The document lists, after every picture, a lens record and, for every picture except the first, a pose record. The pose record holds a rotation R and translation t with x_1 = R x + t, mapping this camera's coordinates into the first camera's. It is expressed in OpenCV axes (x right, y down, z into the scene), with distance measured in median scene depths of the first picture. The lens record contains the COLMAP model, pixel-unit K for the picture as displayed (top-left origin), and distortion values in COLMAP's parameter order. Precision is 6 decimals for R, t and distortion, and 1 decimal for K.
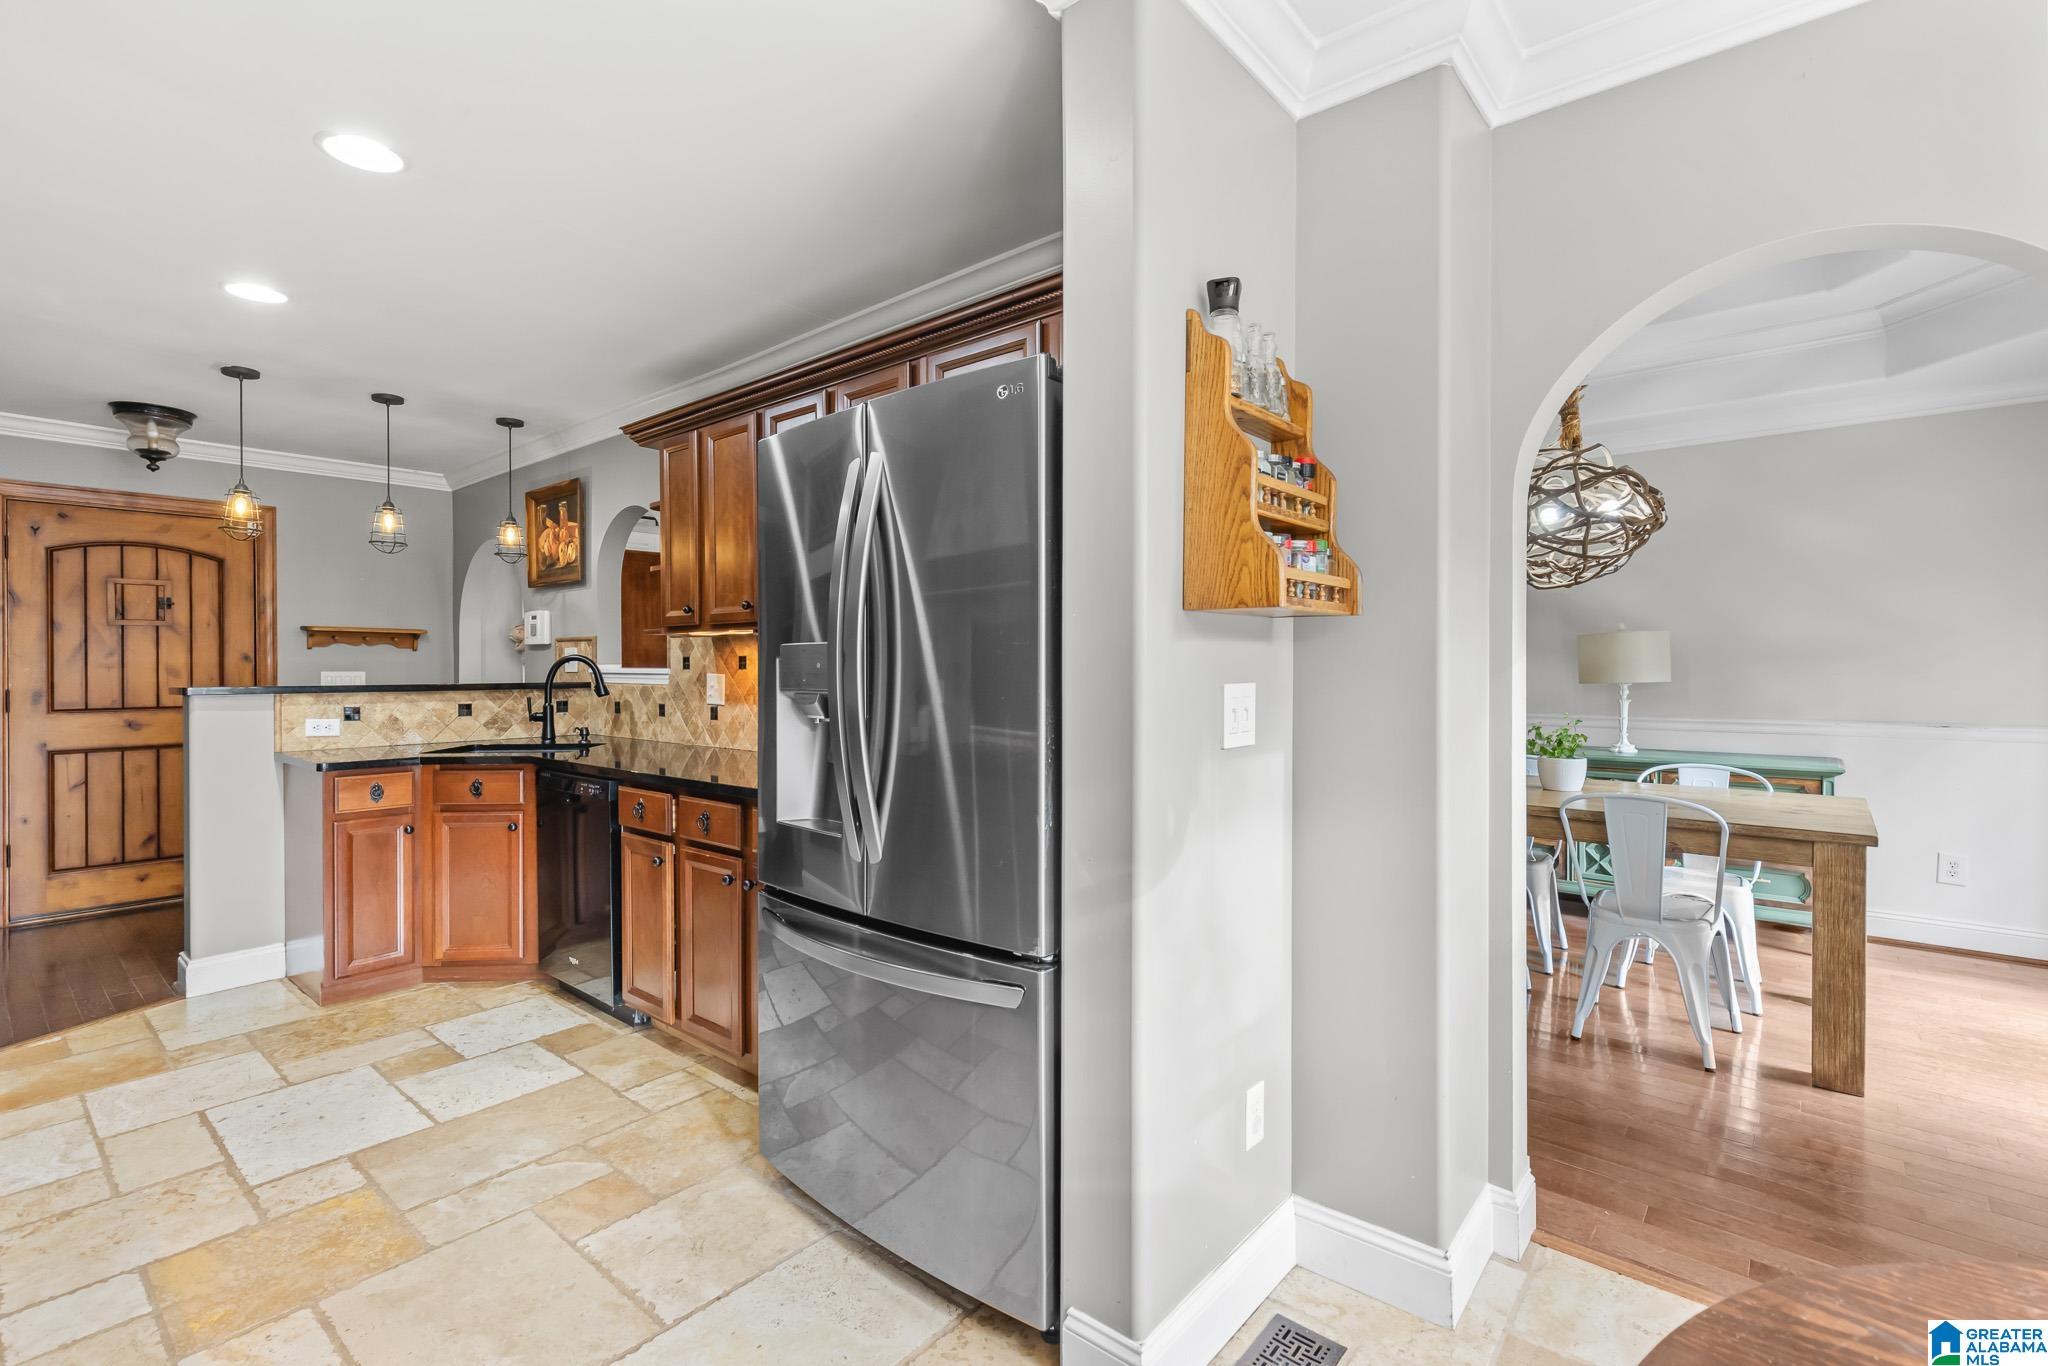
lens RADIAL K [[919.5, 0, 1027.0], [0, 919.5, 683.4], [0, 0, 1]] dist [0.009116, -0.001846]
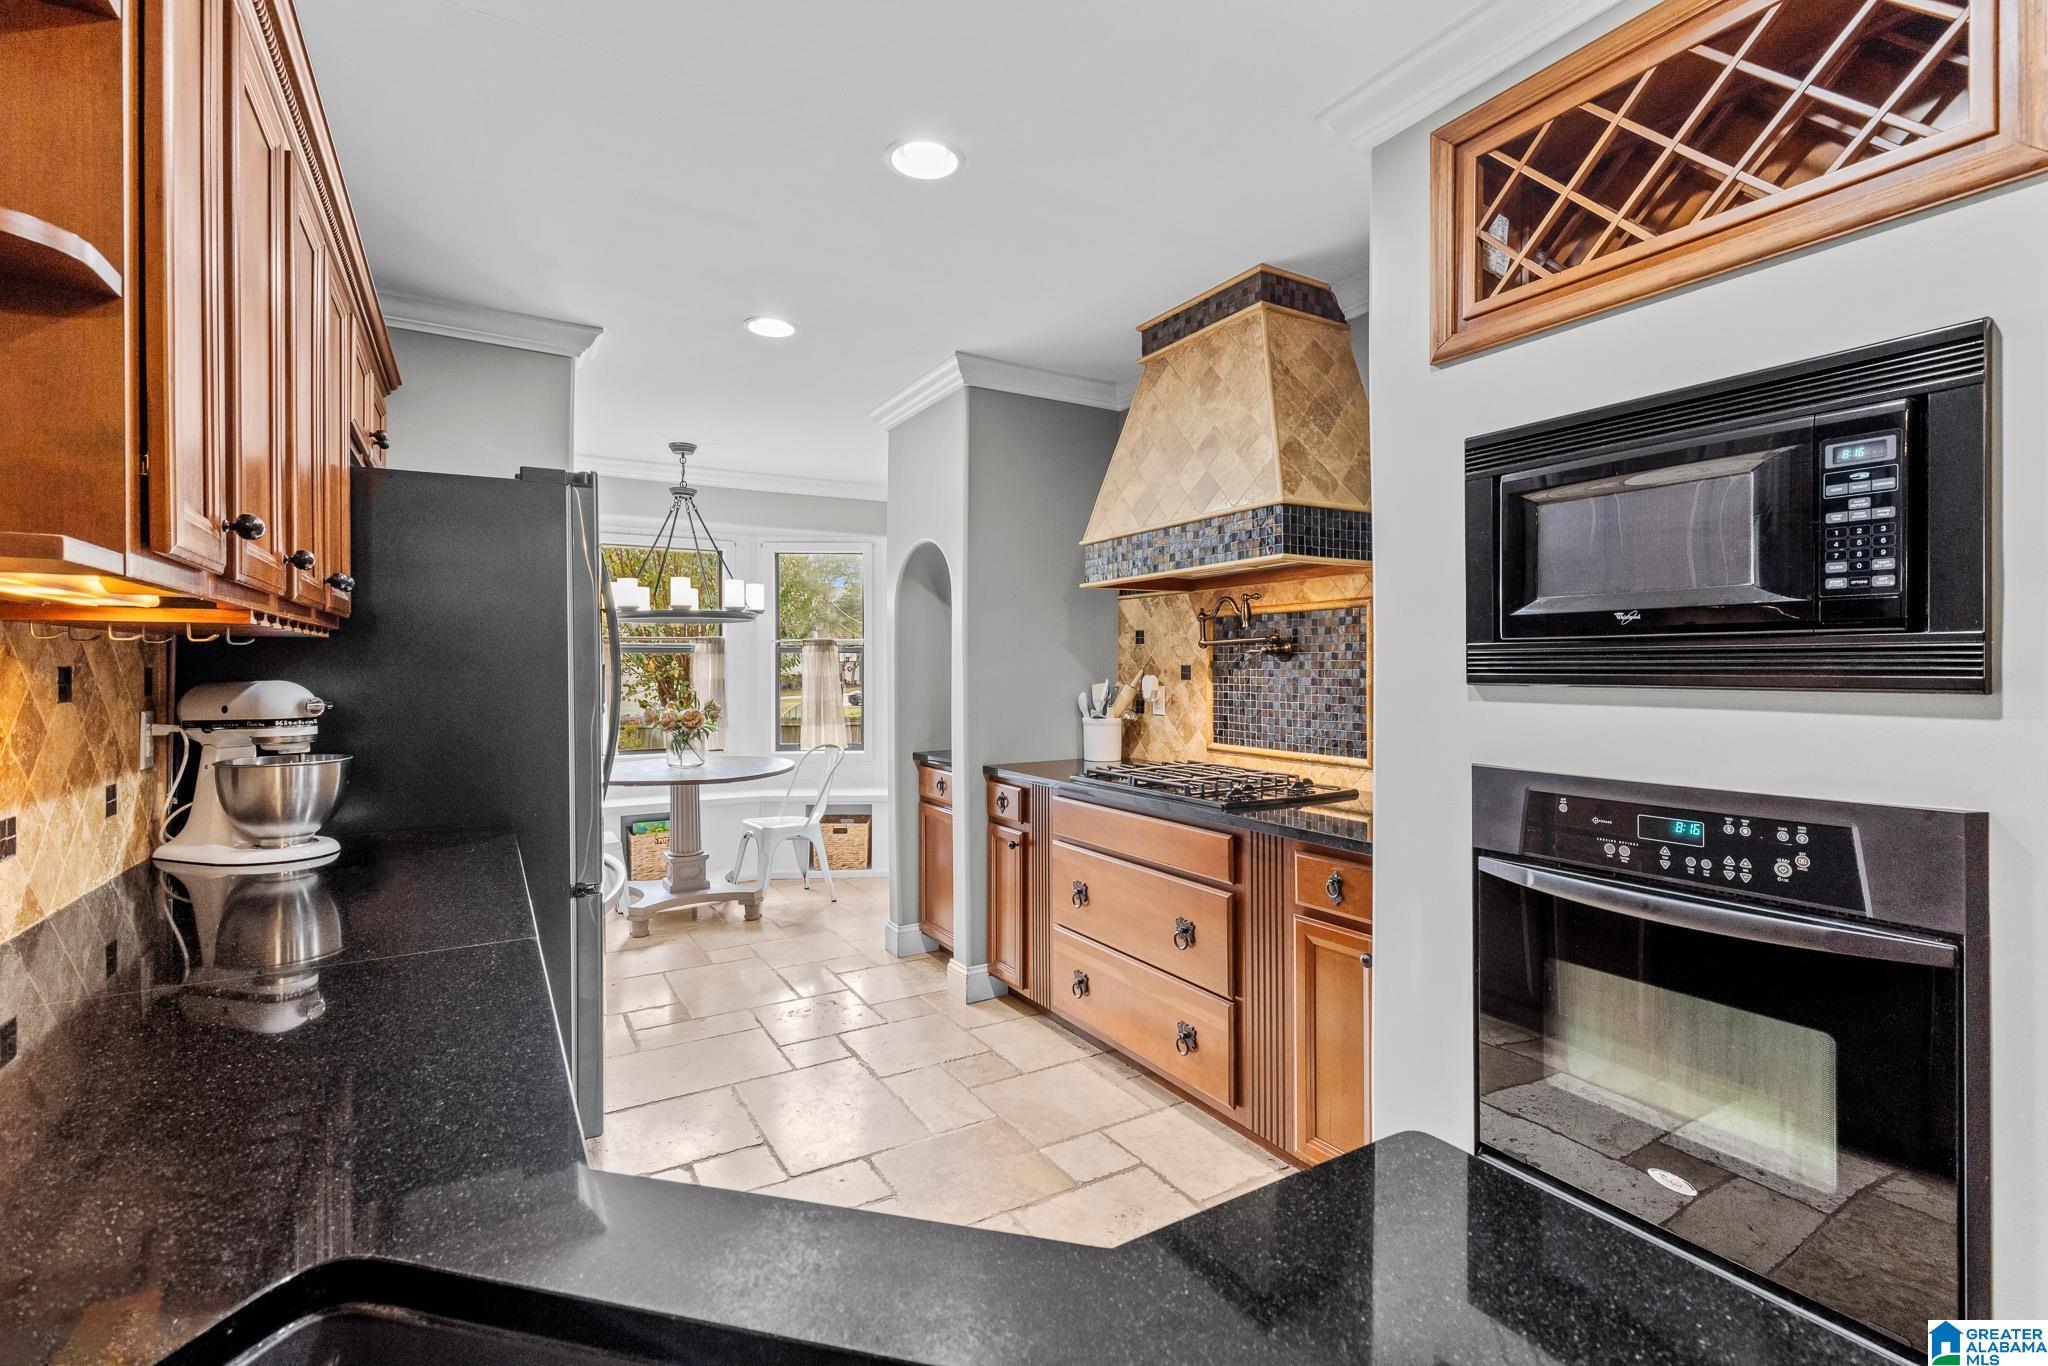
lens RADIAL K [[919.5, 0, 1025.4], [0, 919.5, 669.9], [0, 0, 1]] dist [0.009116, -0.001846]
pose [[-0.945327, 0.002126, 0.326118, -0.683227], [0.010753, 0.999638, 0.024654, -0.033290], [-0.325948, 0.026813, -0.945008, 1.135365]]
